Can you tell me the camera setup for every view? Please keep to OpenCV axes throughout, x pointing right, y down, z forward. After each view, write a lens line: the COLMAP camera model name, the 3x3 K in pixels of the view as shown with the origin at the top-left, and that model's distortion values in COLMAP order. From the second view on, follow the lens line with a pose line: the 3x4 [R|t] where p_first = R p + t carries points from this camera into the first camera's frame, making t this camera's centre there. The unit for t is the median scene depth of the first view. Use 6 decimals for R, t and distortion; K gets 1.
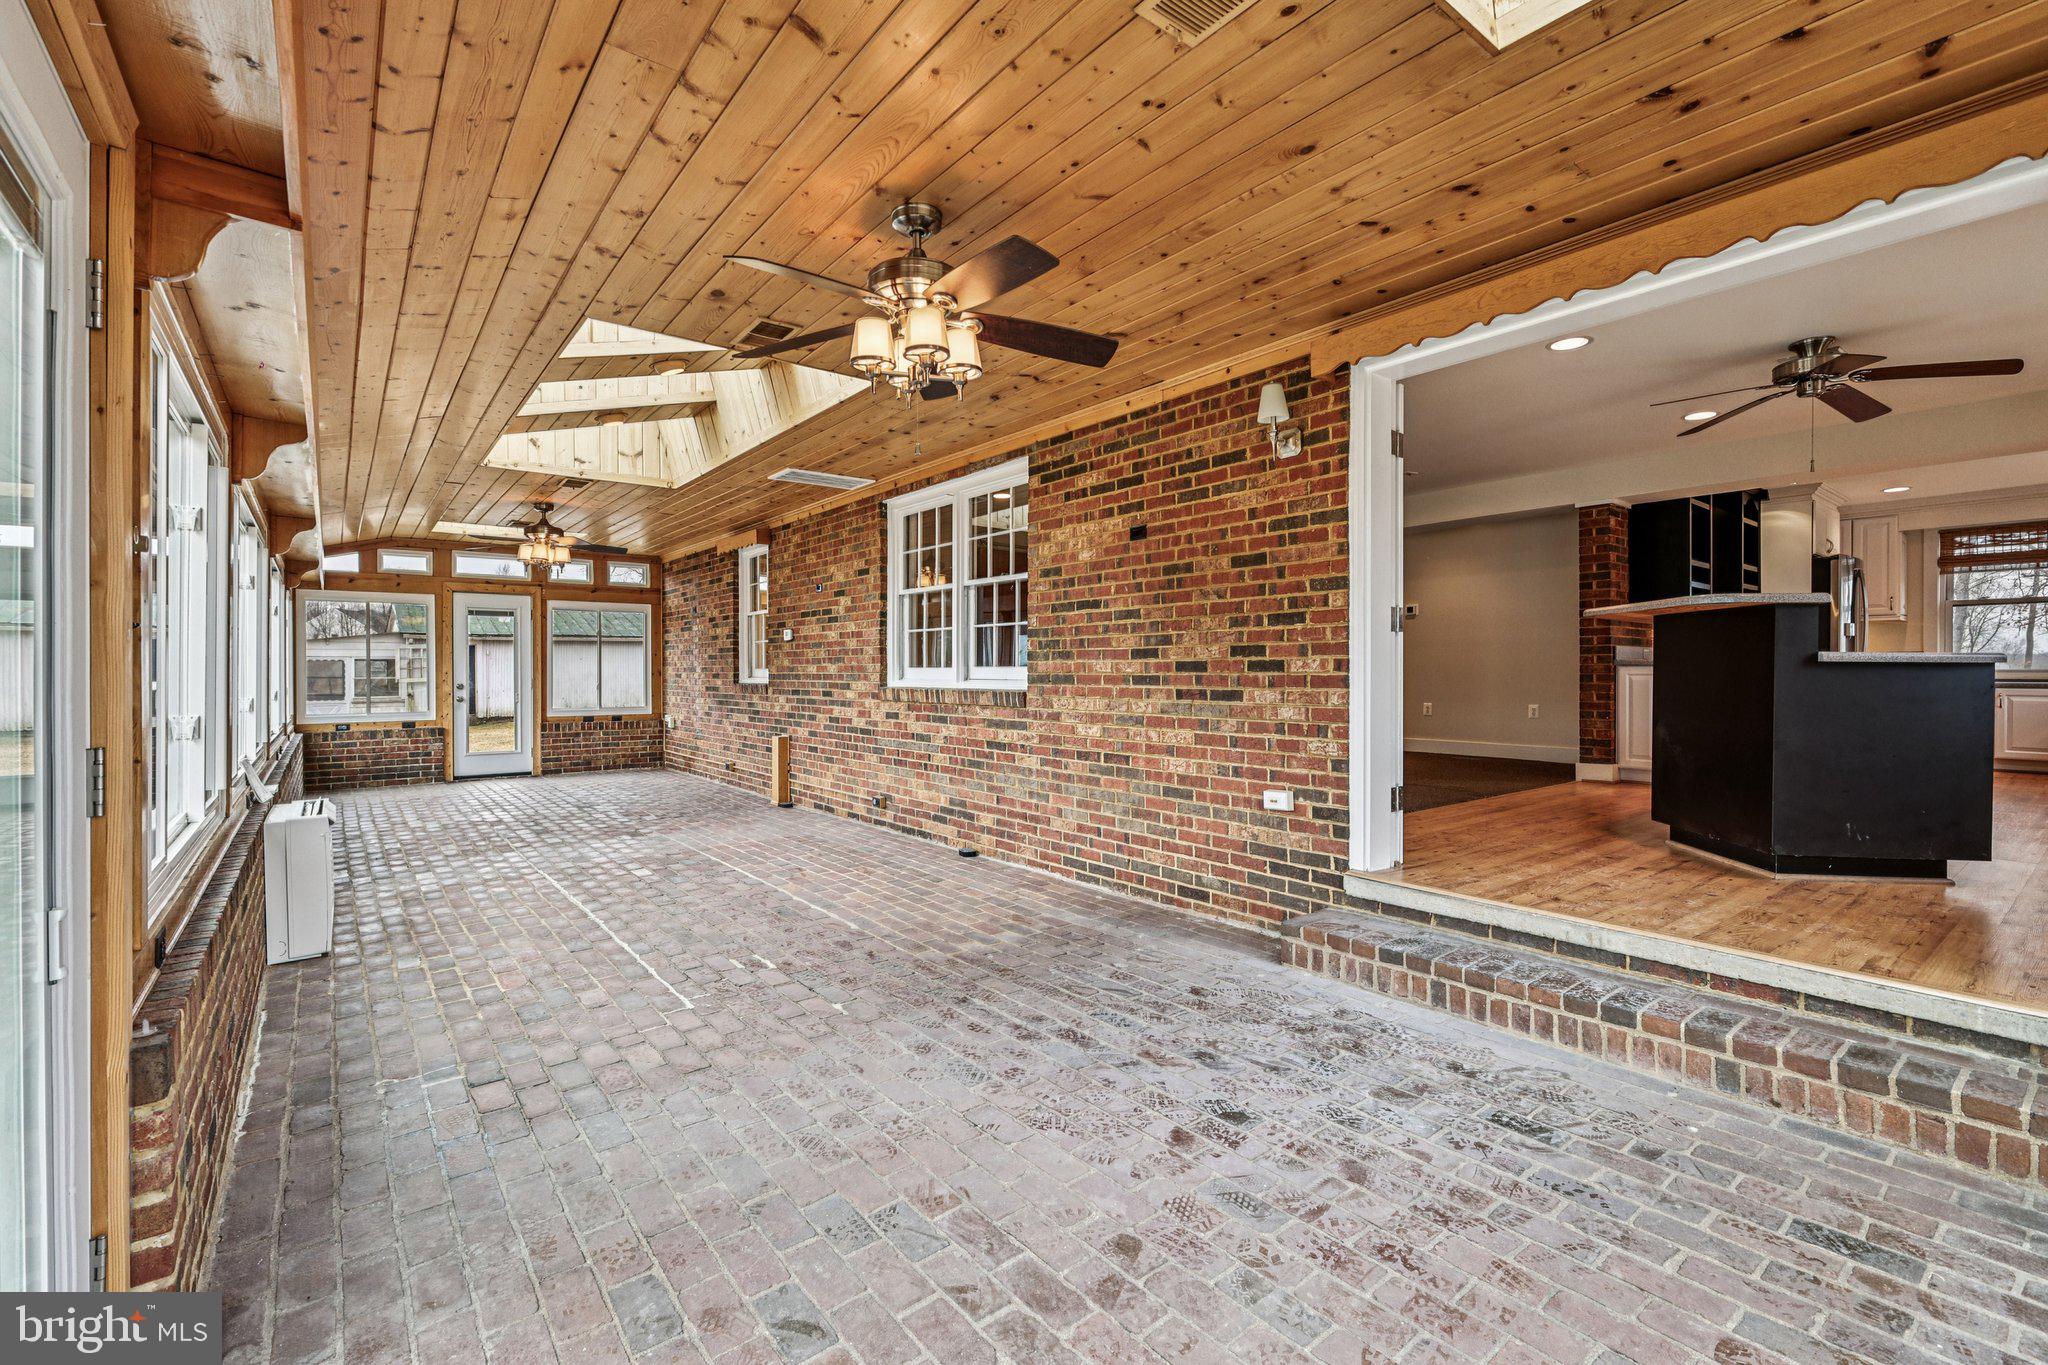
lens RADIAL K [[888.3, 0, 1023.6], [0, 888.3, 677.8], [0, 0, 1]] dist [0.002784, 0.000092]
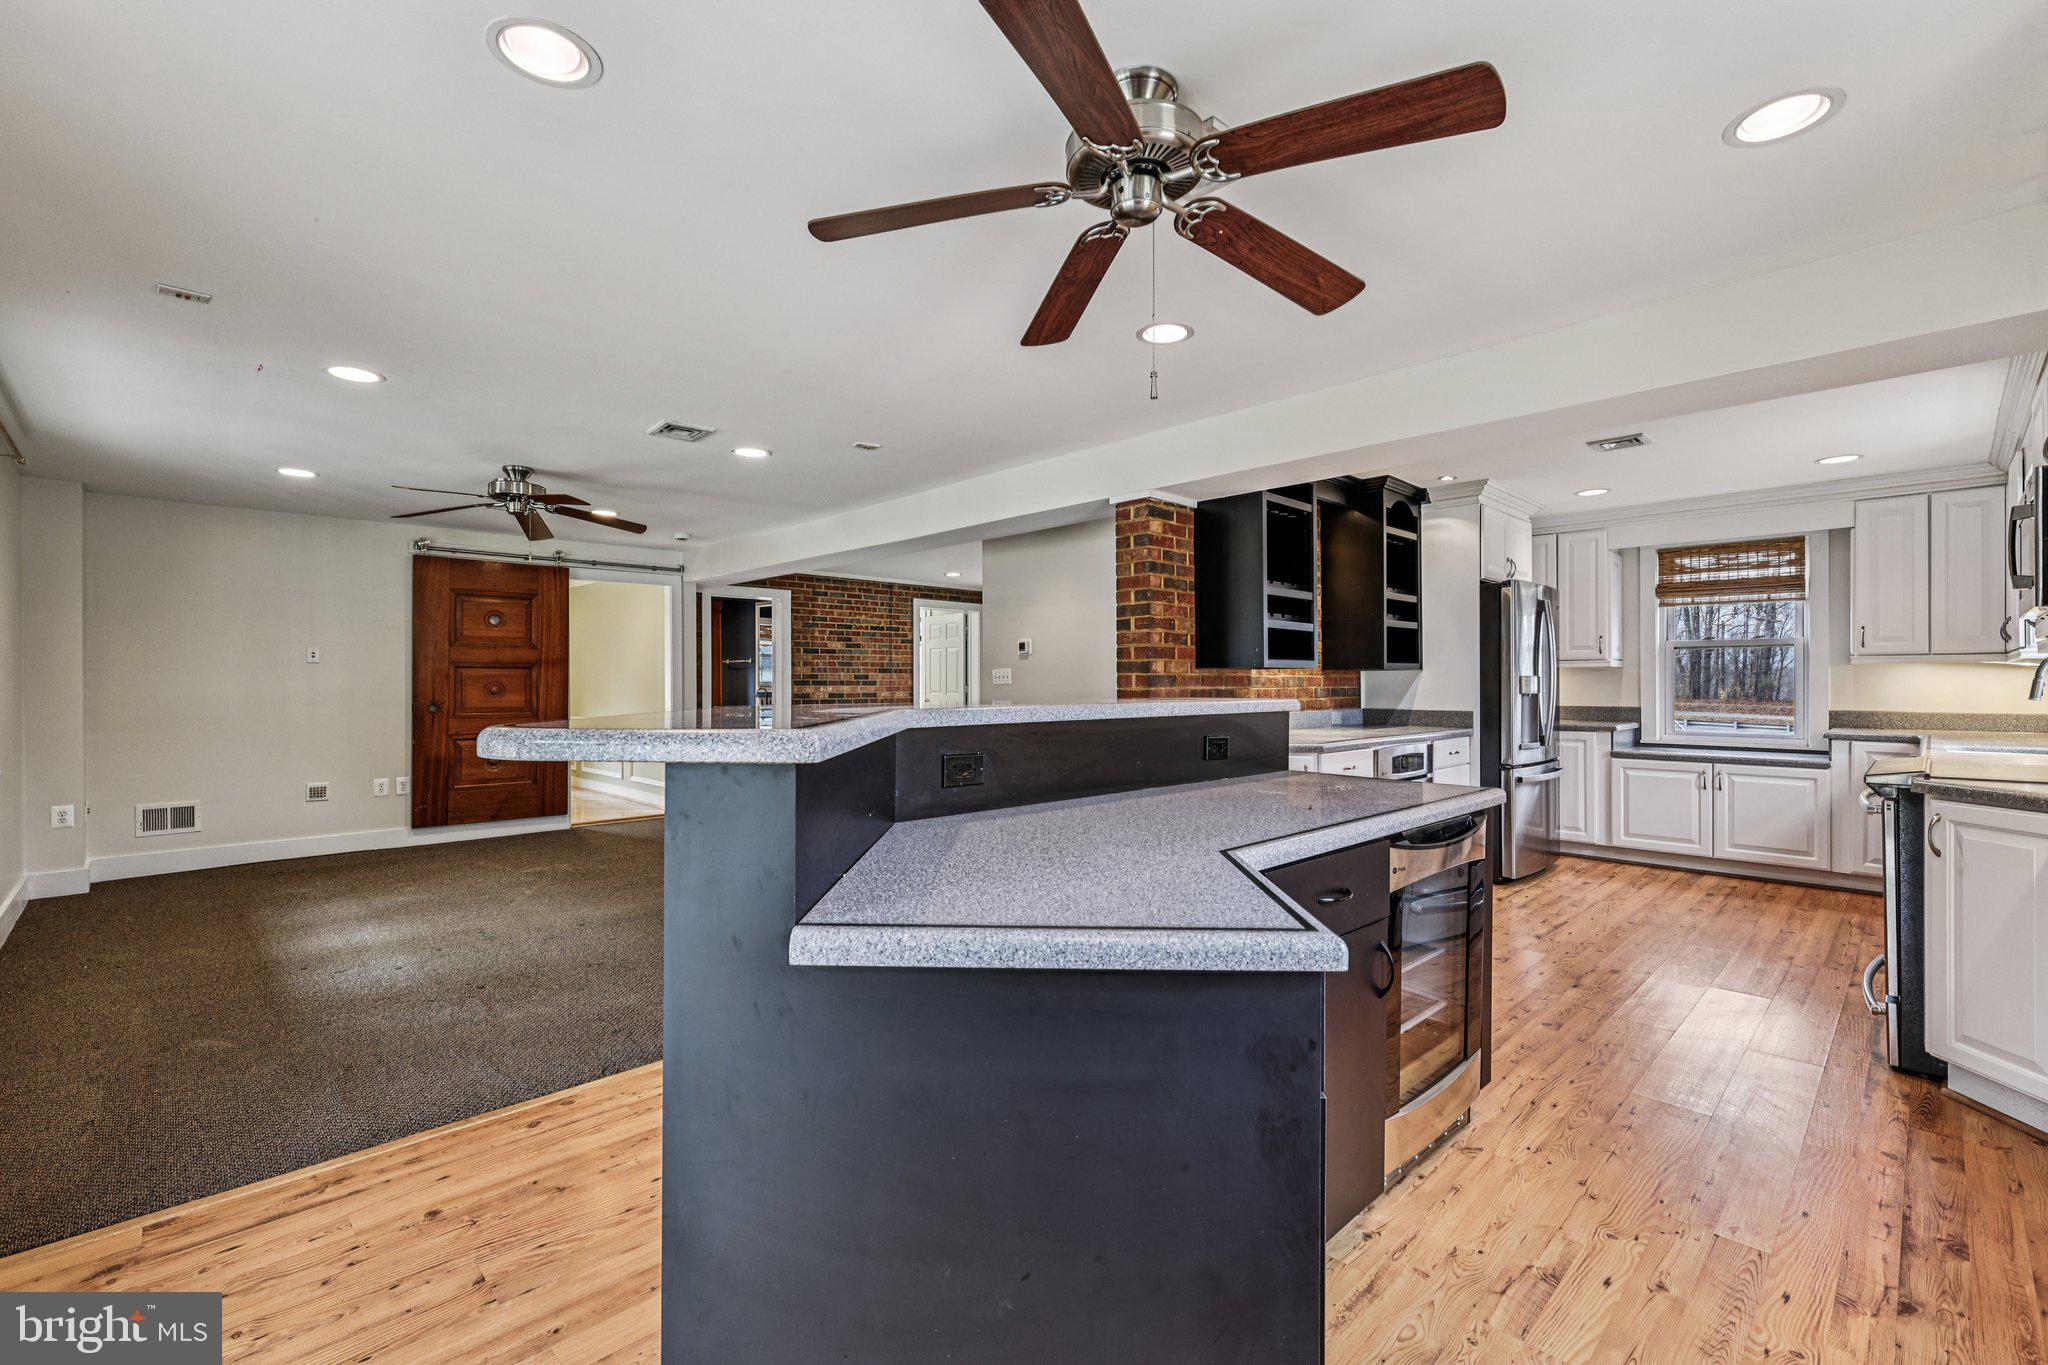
lens RADIAL K [[888.3, 0, 1020.4], [0, 888.3, 679.0], [0, 0, 1]] dist [0.002784, 0.000092]
pose [[0.994178, -0.000153, 0.107746, 0.443519], [0.001169, 0.999955, -0.009366, -0.052462], [-0.107739, 0.009438, 0.994134, 0.331954]]
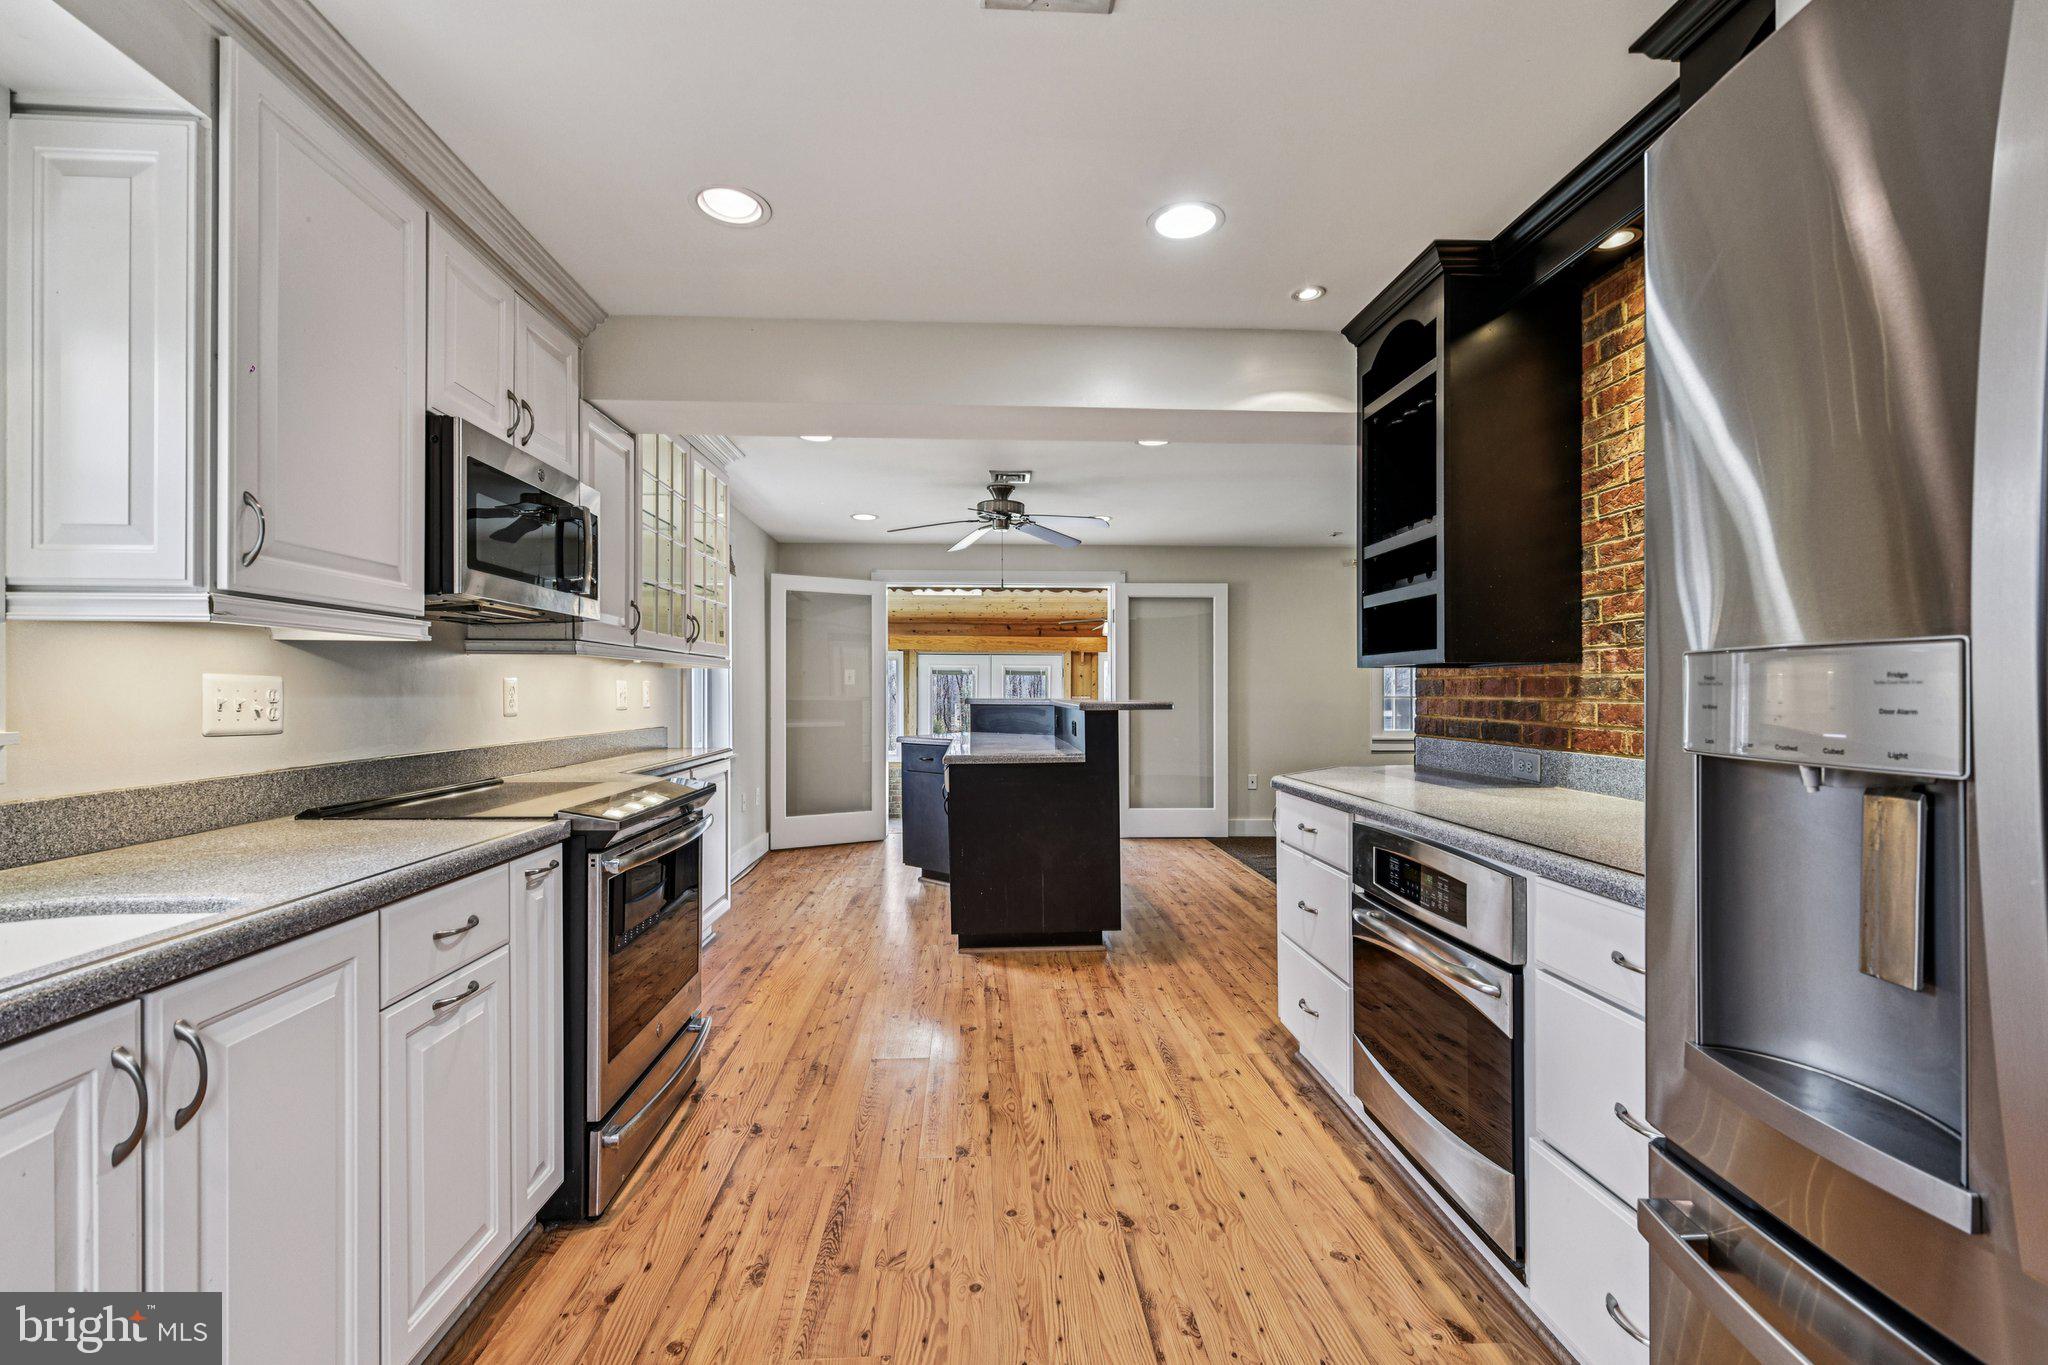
lens RADIAL K [[888.3, 0, 992.6], [0, 888.3, 686.3], [0, 0, 1]] dist [0.002784, 0.000092]
pose [[-0.600116, -0.003018, -0.799907, 1.065915], [-0.003095, 0.999994, -0.001451, -0.055829], [0.799907, 0.001605, -0.600122, 0.982746]]
